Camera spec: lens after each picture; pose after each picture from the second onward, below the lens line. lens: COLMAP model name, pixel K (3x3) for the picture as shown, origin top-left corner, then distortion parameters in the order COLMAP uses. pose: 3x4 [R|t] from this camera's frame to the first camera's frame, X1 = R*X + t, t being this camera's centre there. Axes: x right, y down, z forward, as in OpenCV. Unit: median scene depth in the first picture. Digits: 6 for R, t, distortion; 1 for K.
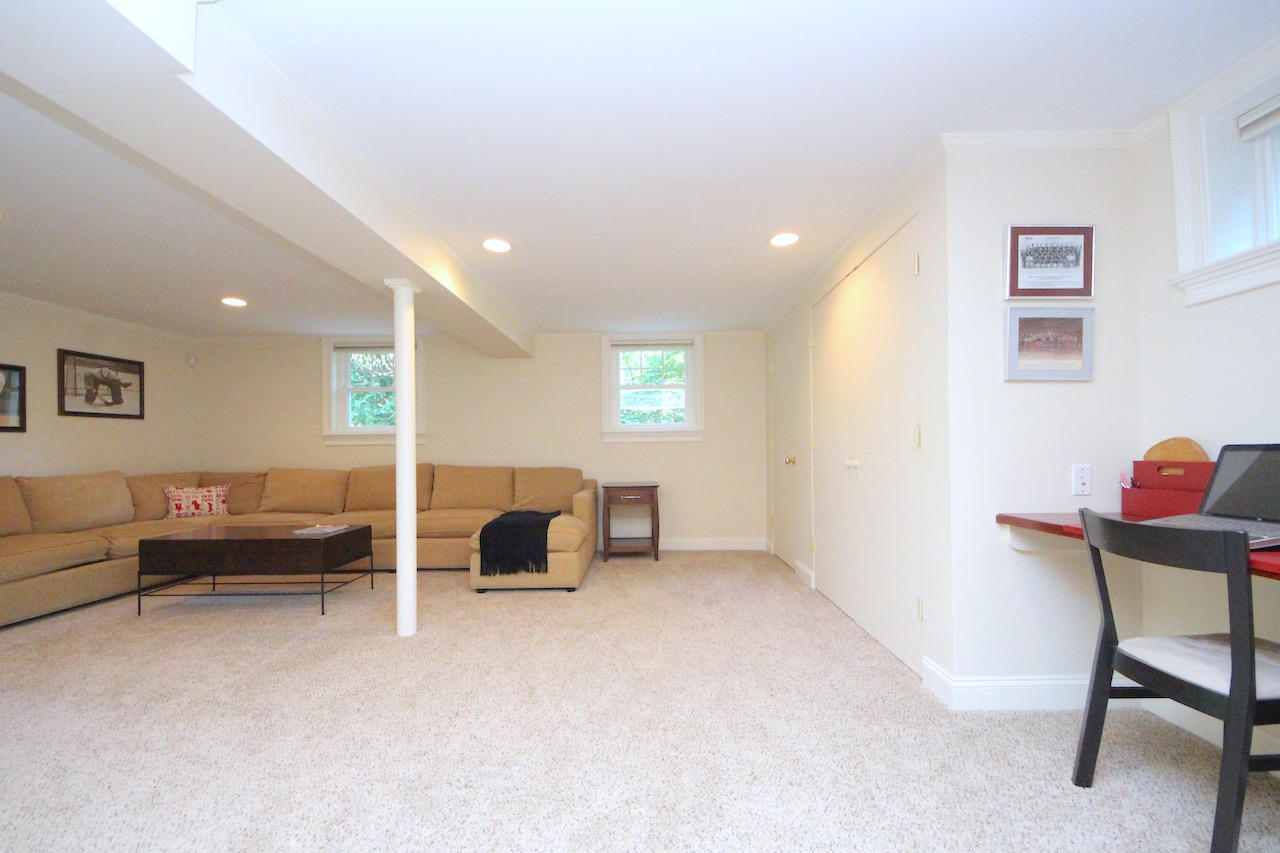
lens RADIAL K [[513.9, 0, 642.5], [0, 513.9, 447.6], [0, 0, 1]] dist [0.002118, -0.016190]
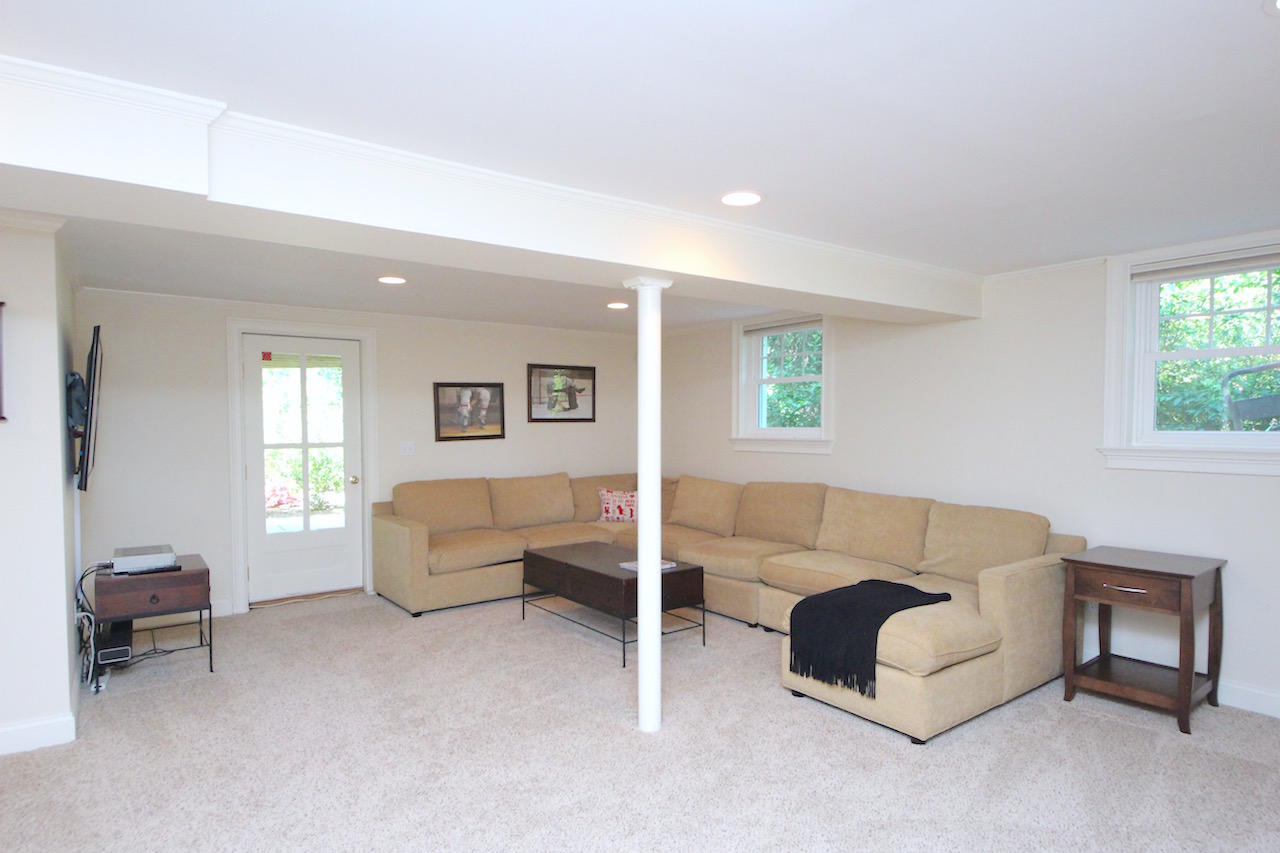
lens RADIAL K [[703.3, 0, 640.0], [0, 703.3, 426.5], [0, 0, 1]] dist [0.020482, -0.000589]
pose [[0.600906, 0.011148, -0.799242, 0.258046], [0.001398, 0.999887, 0.014998, -0.075516], [0.799318, -0.010129, 0.600822, 0.227924]]
